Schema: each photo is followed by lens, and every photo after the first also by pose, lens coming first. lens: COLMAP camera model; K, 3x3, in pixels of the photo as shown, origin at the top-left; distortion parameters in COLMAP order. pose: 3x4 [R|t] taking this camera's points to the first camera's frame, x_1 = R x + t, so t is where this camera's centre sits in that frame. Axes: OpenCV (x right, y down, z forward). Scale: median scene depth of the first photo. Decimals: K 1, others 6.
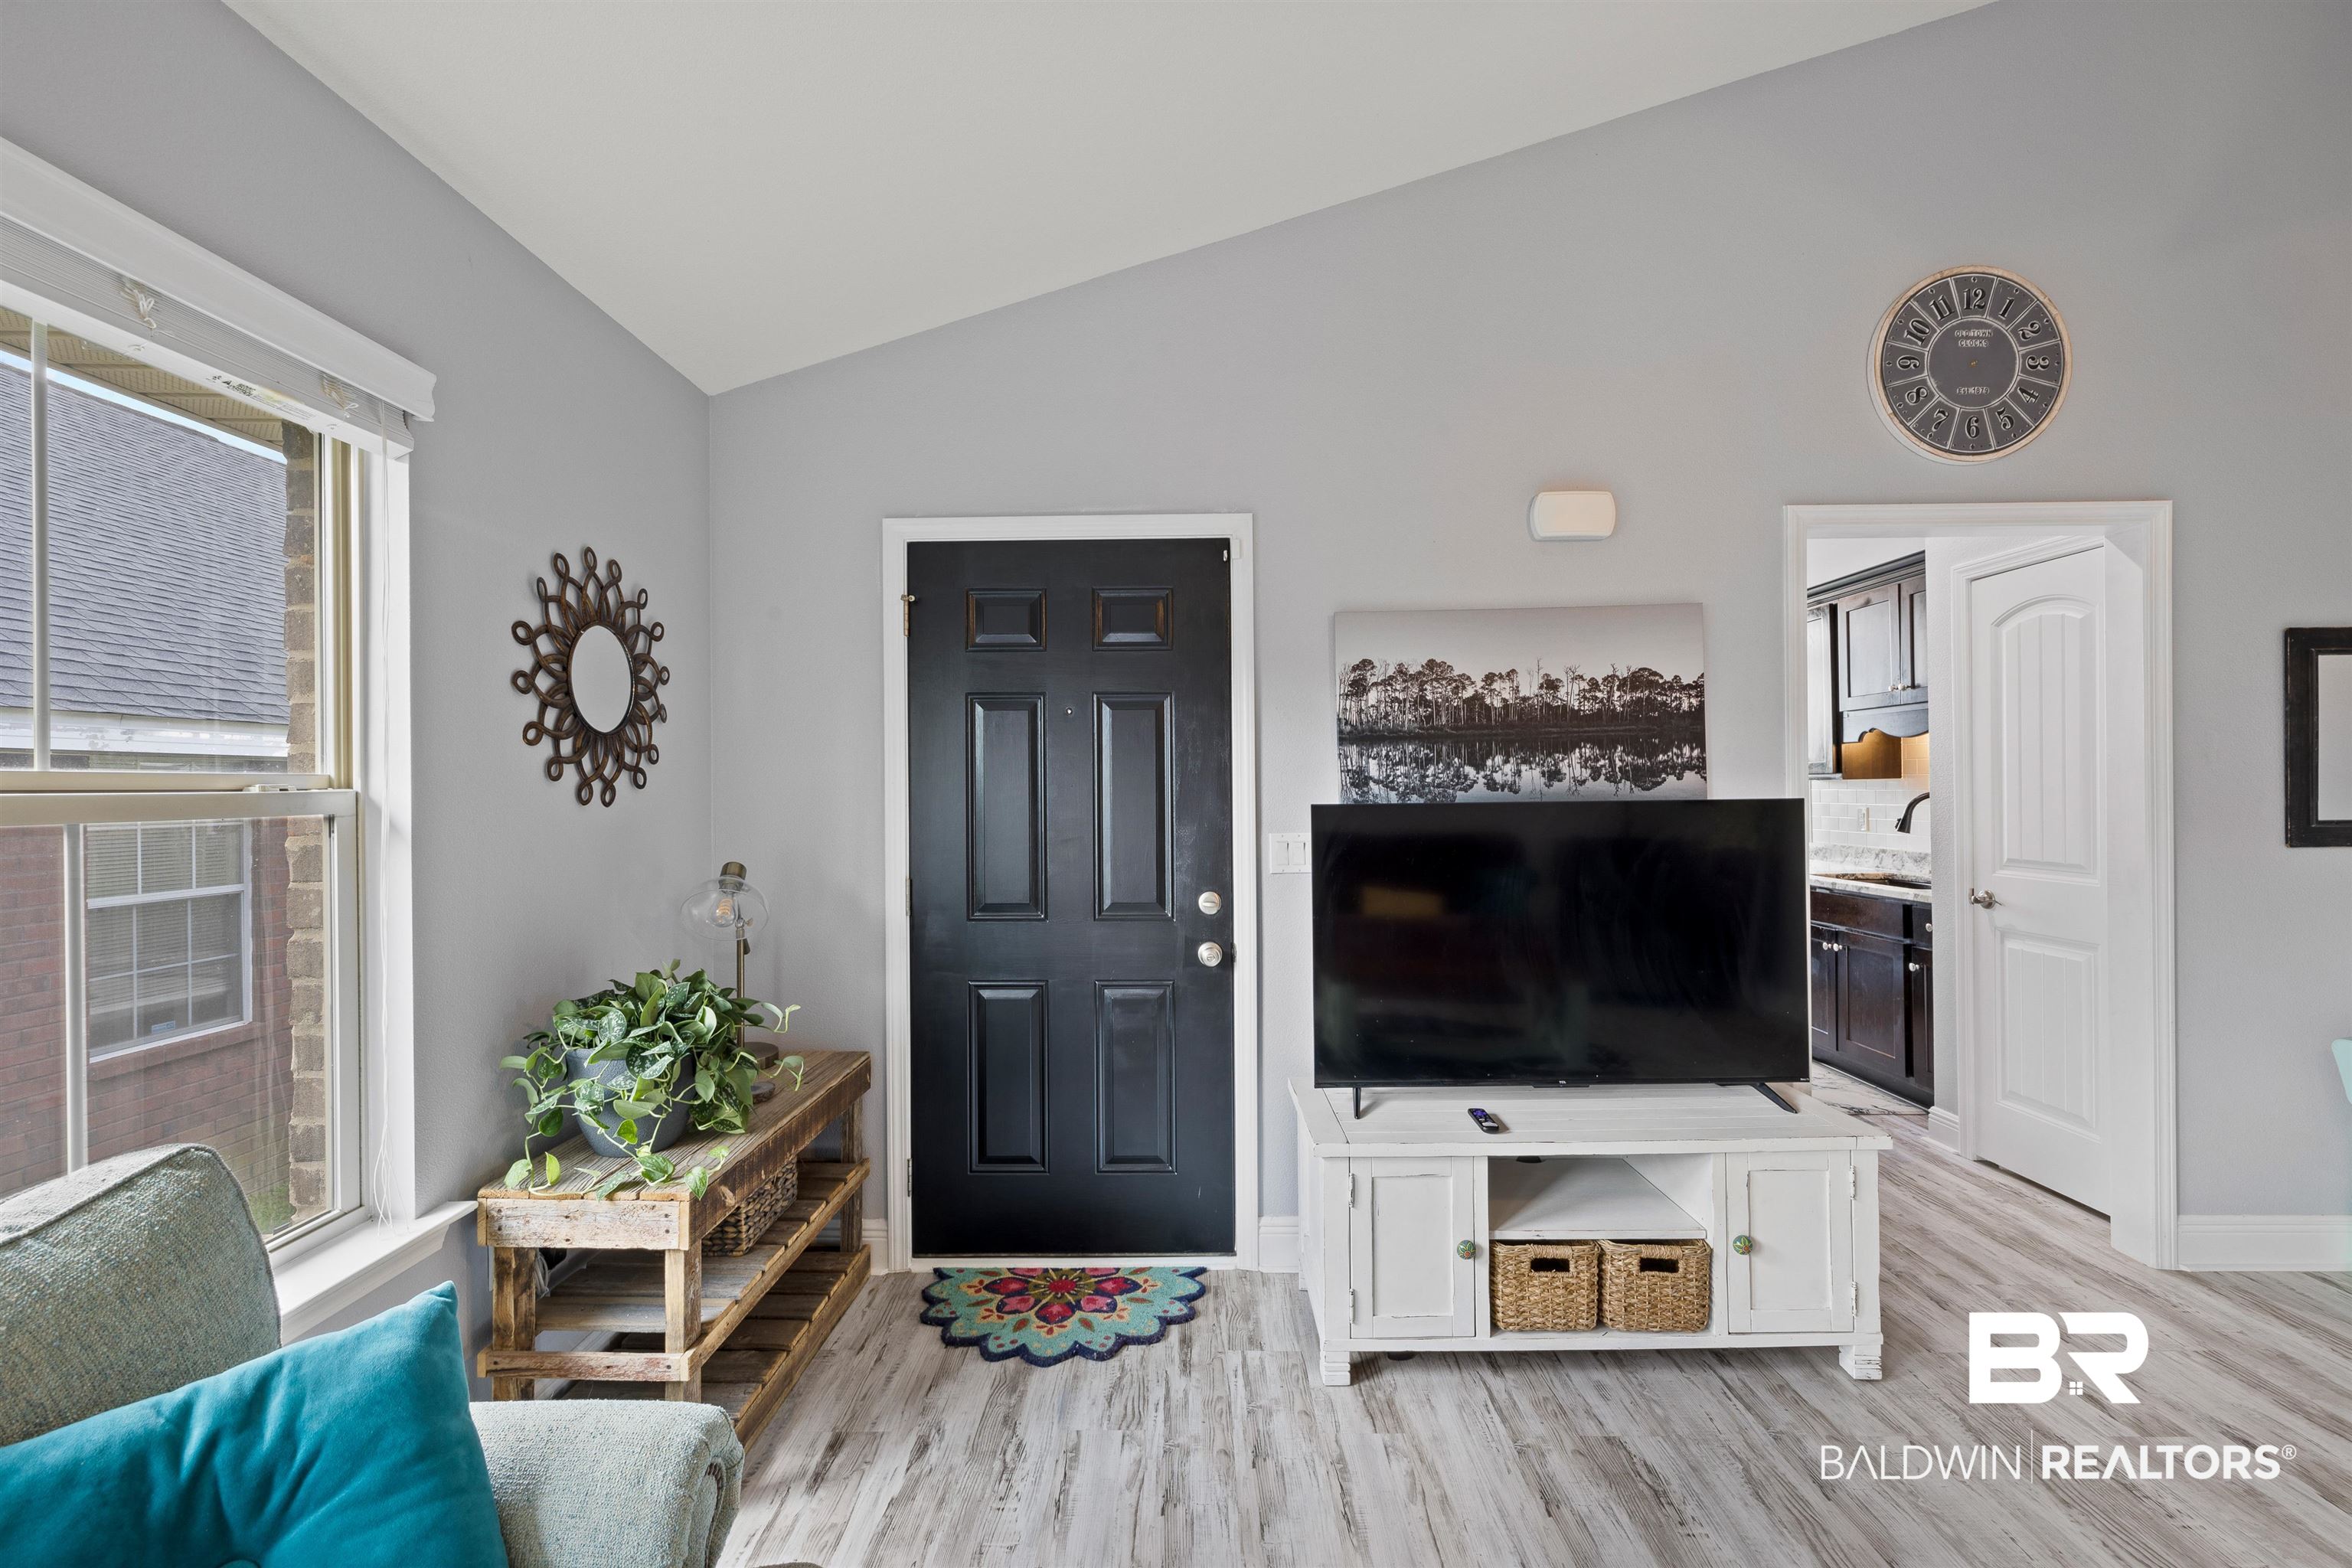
lens RADIAL K [[985.3, 0, 1180.9], [0, 985.3, 792.7], [0, 0, 1]] dist [-0.000452, 0.000007]
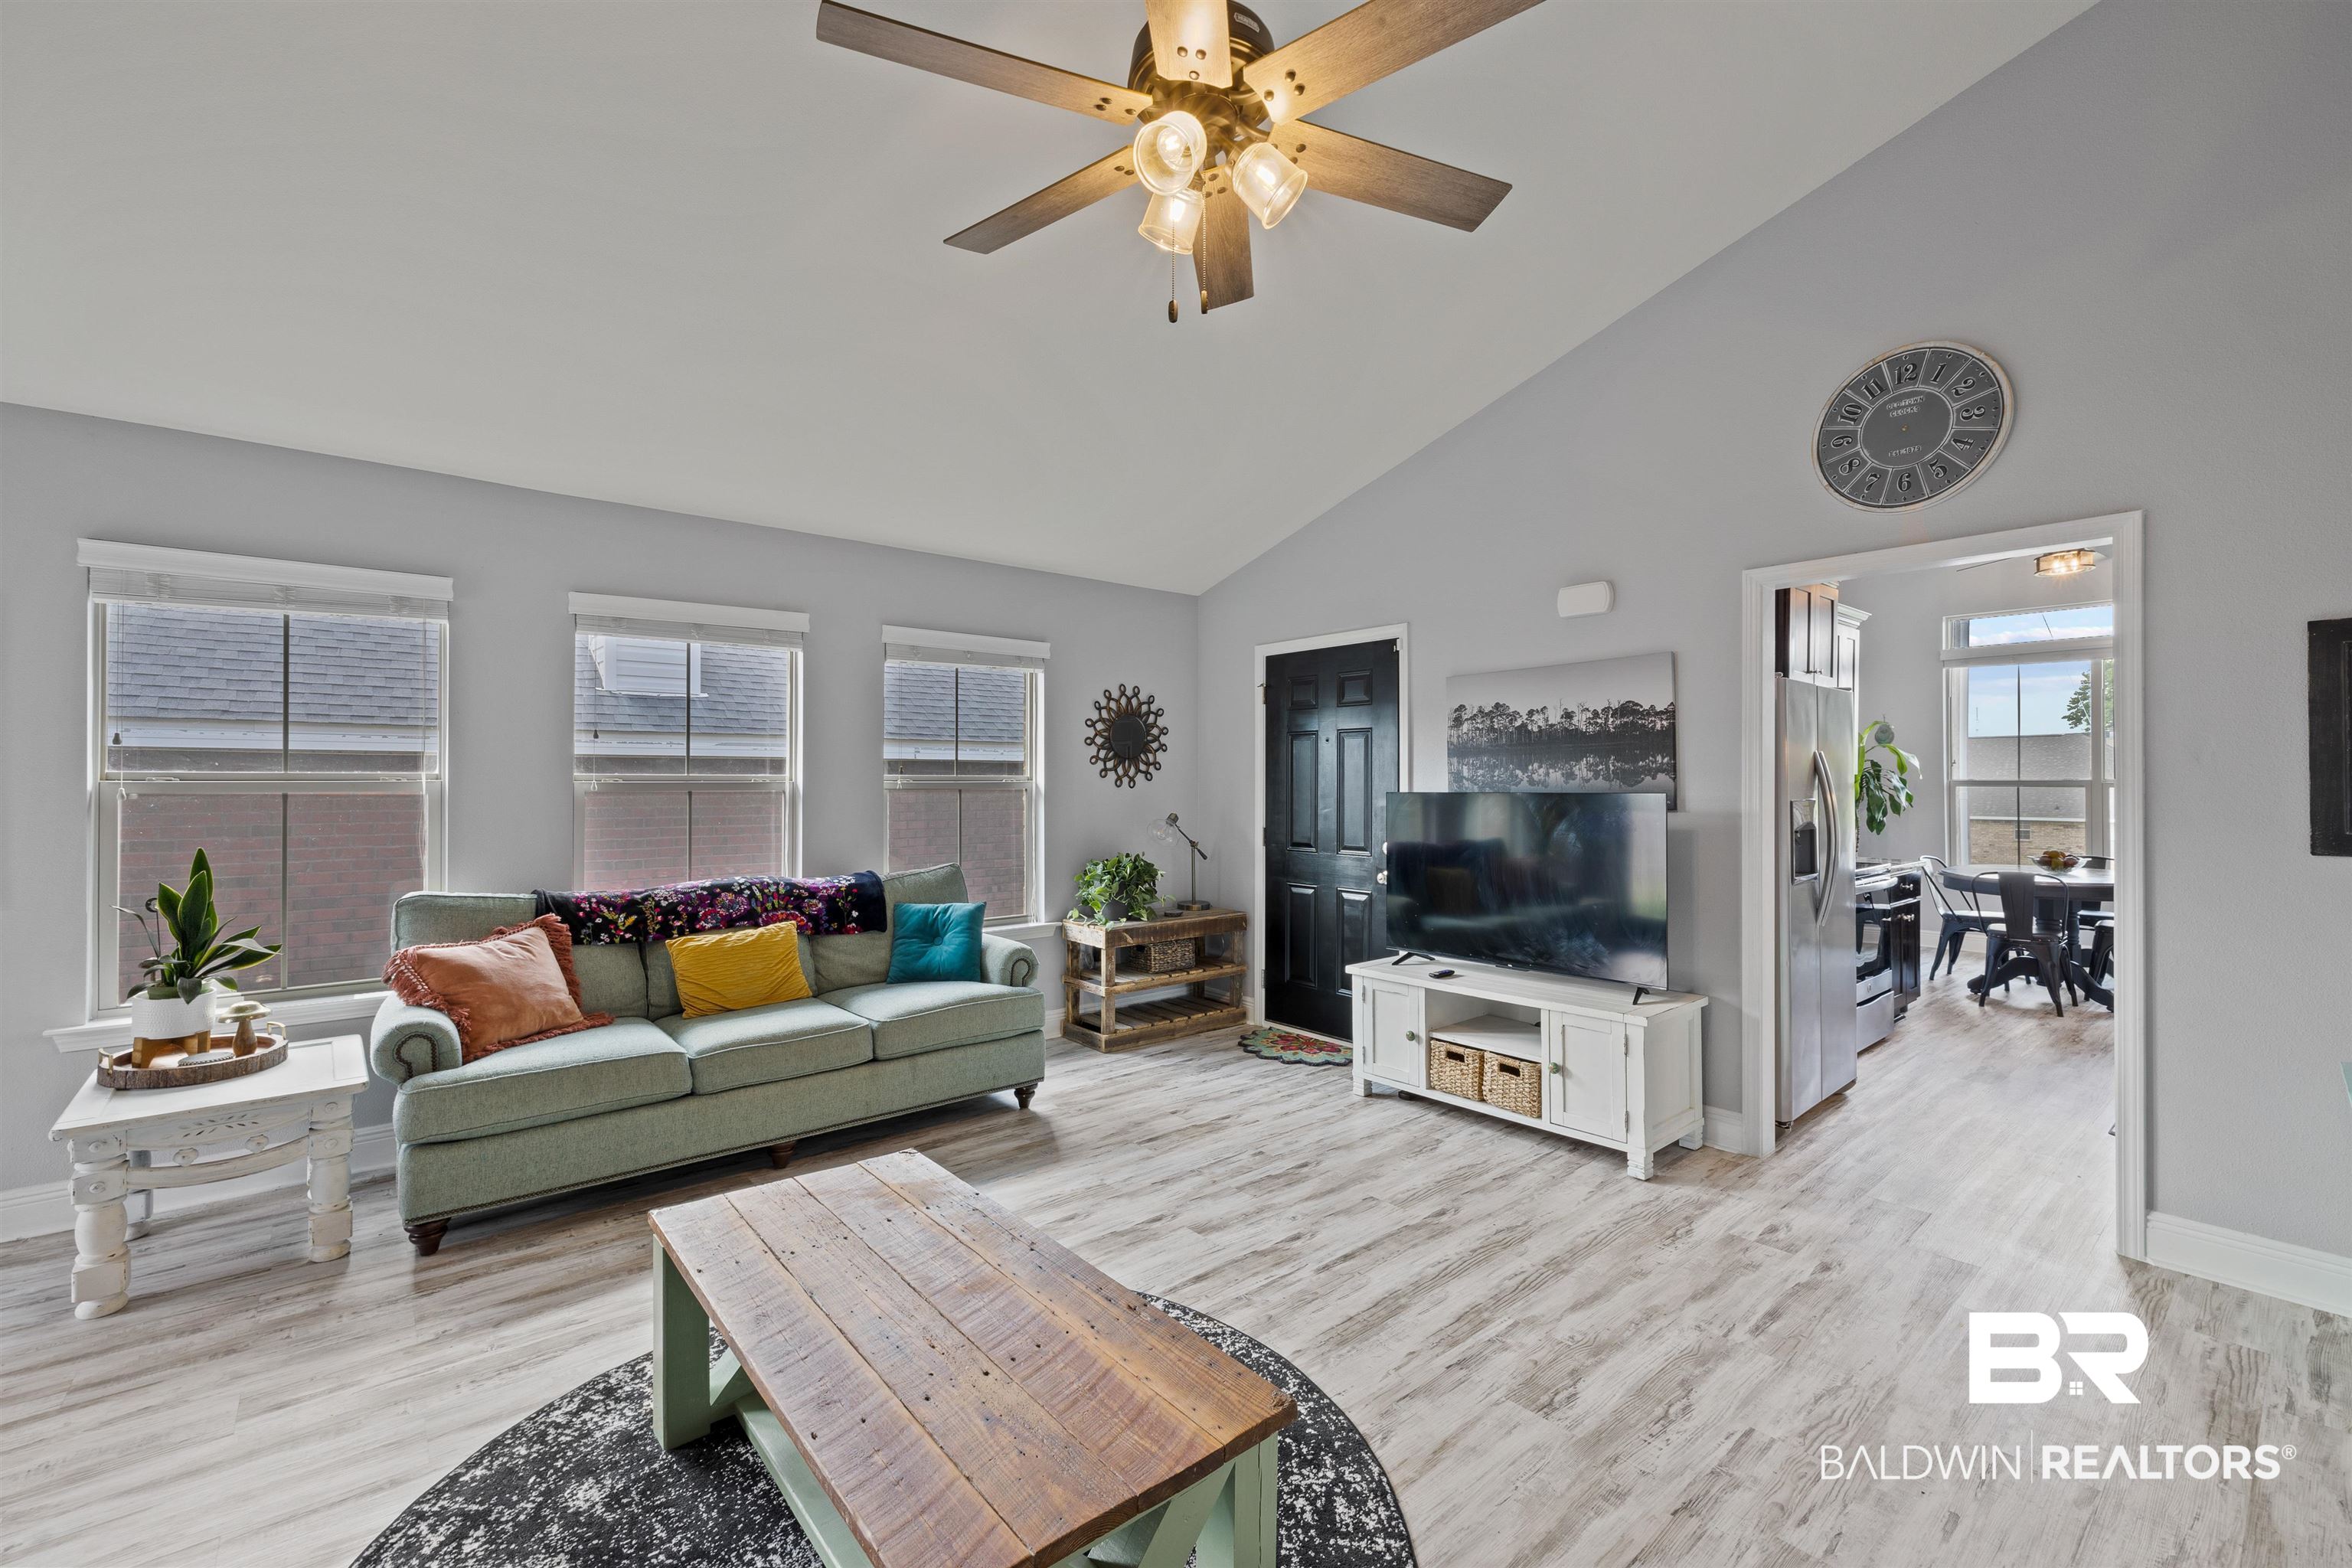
lens RADIAL K [[985.3, 0, 1172.1], [0, 985.3, 781.0], [0, 0, 1]] dist [-0.000452, 0.000007]
pose [[0.650472, 0.007220, -0.759496, 1.132487], [-0.008565, 0.999961, 0.002171, -0.007911], [0.759482, 0.005093, 0.650509, -0.432728]]
